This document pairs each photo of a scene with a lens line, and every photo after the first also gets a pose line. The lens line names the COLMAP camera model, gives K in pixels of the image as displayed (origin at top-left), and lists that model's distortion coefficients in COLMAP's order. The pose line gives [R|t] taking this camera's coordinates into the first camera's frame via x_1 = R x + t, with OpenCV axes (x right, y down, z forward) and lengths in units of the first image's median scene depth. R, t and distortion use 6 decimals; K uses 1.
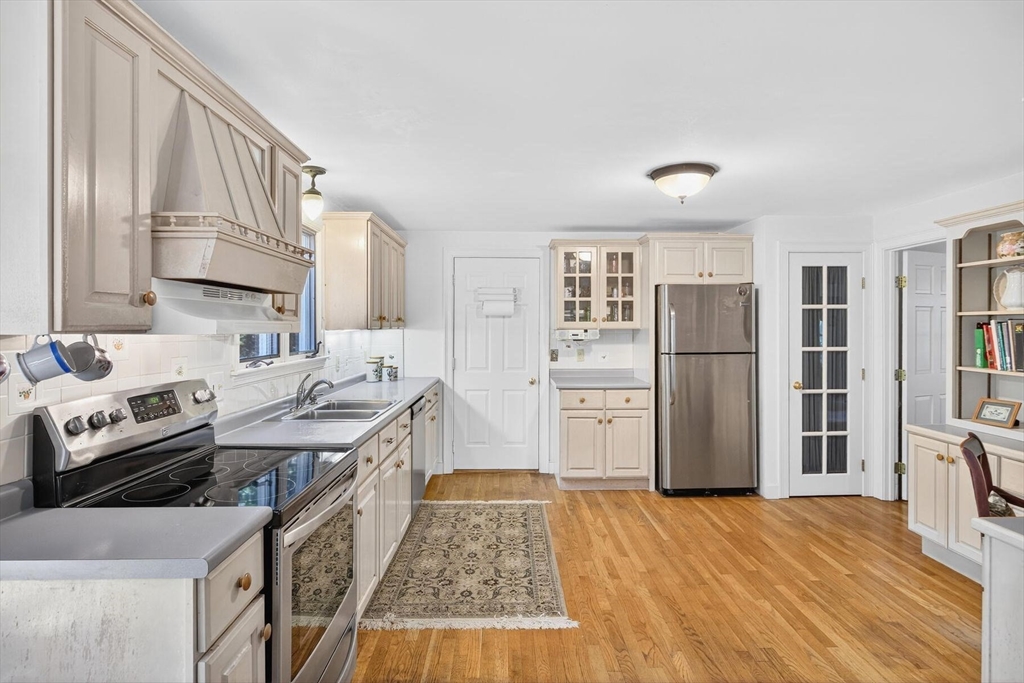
lens RADIAL K [[547.9, 0, 535.2], [0, 547.9, 328.0], [0, 0, 1]] dist [-0.001583, 0.002341]
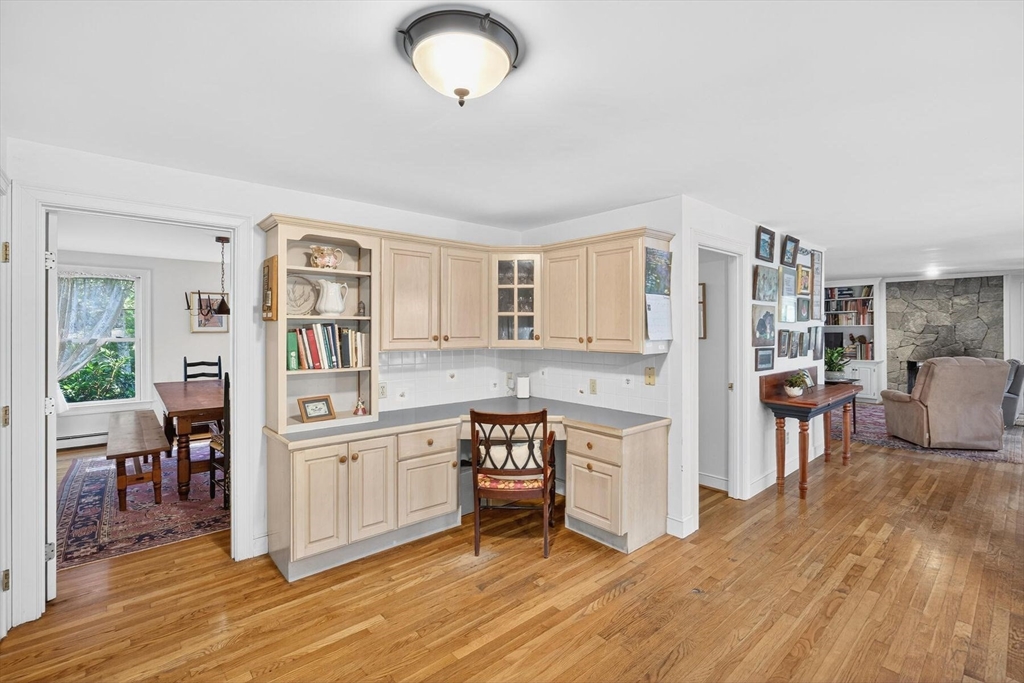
lens RADIAL K [[451.3, 0, 520.2], [0, 451.3, 329.6], [0, 0, 1]] dist [-0.004433, -0.000656]
pose [[-0.615307, 0.002665, 0.788283, -0.088057], [0.003166, 0.999995, -0.000909, -0.000807], [-0.788281, 0.001936, -0.615312, 0.931056]]
